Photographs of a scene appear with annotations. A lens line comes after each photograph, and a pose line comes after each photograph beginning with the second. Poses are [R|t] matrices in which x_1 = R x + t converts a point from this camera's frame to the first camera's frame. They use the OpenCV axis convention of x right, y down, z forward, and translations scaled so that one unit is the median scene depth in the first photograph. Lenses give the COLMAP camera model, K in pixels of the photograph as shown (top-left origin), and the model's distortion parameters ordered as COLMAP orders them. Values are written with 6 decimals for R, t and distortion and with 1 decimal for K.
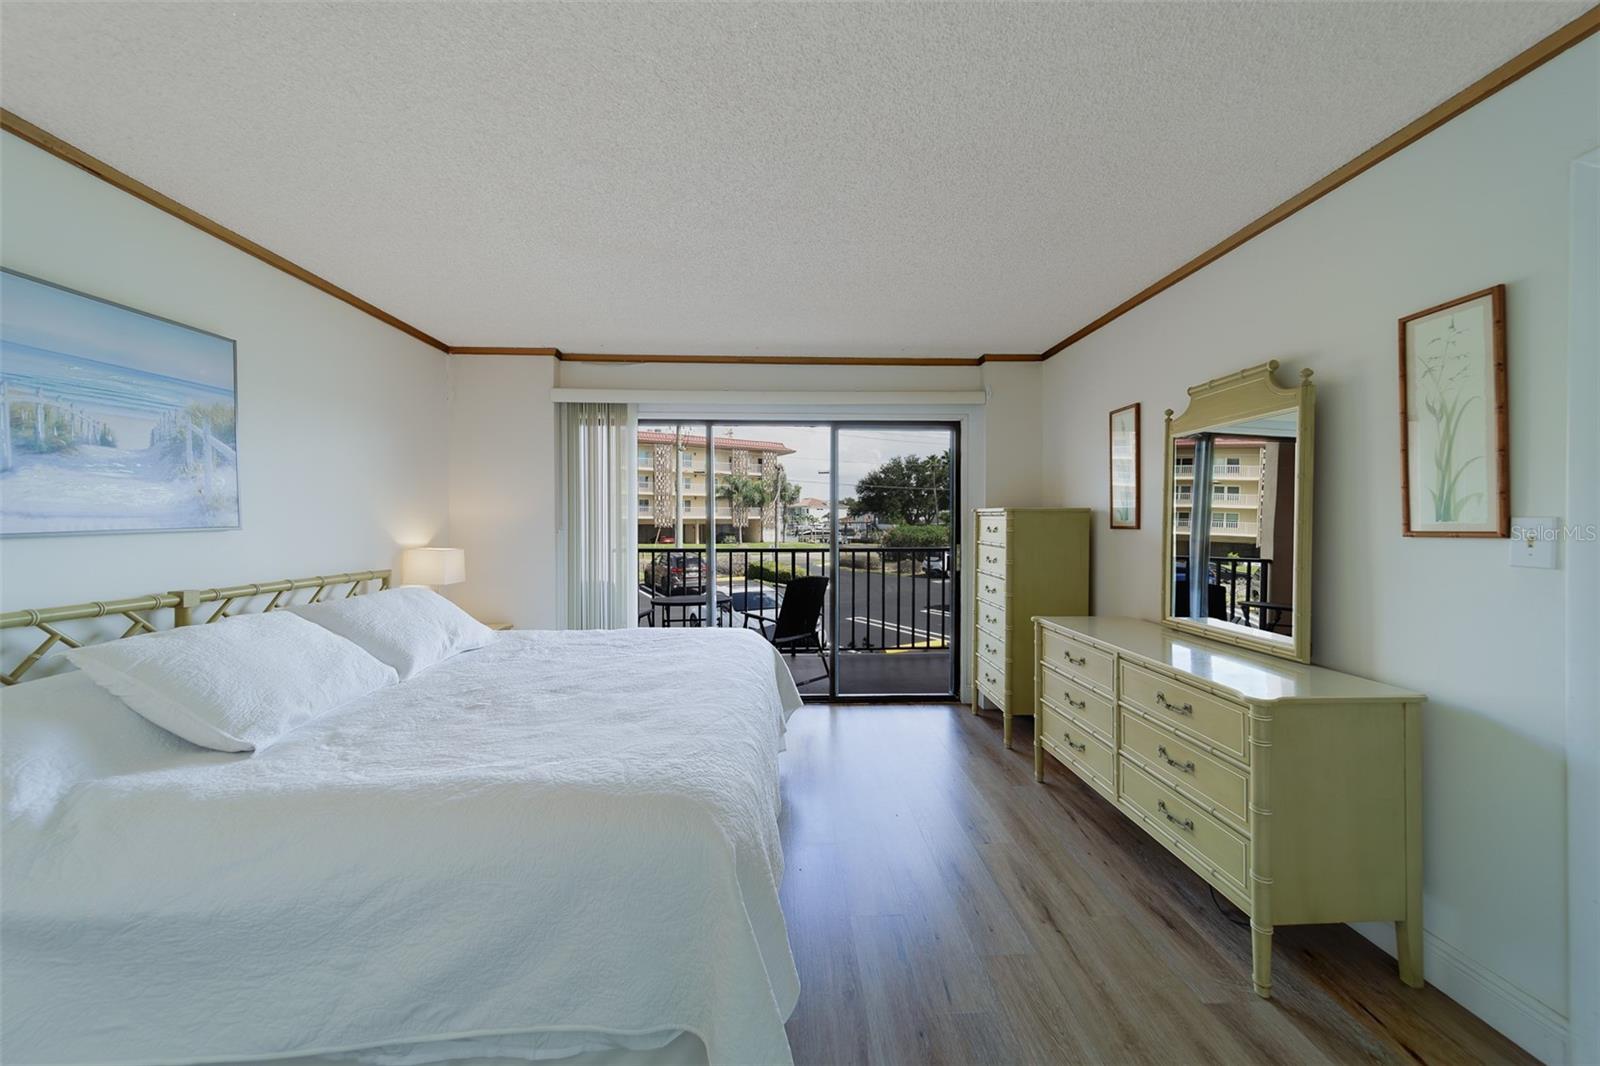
lens RADIAL K [[541.7, 0, 806.3], [0, 541.7, 518.4], [0, 0, 1]] dist [-0.000614, -0.000025]
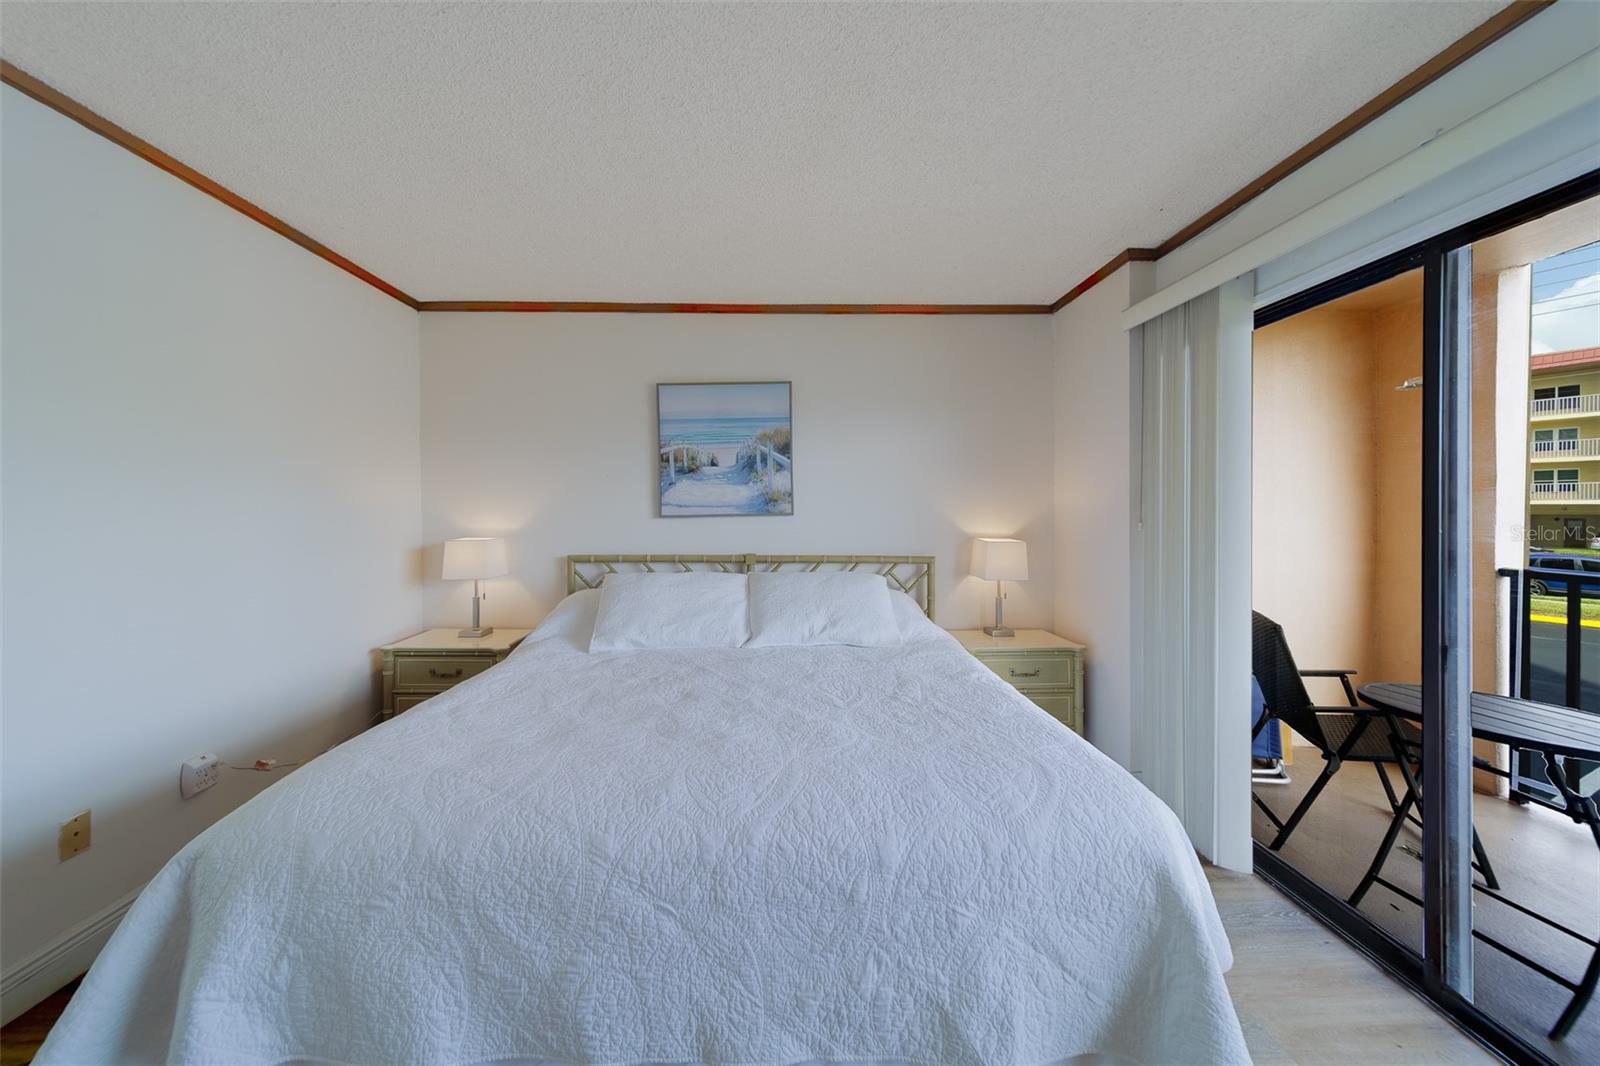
lens RADIAL K [[569.6, 0, 803.4], [0, 569.6, 513.5], [0, 0, 1]] dist [0.006938, -0.000744]
pose [[-0.032930, 0.013448, -0.999367, 0.466797], [0.003930, 0.999903, 0.013326, -0.003323], [0.999450, -0.003488, -0.032980, 1.160380]]
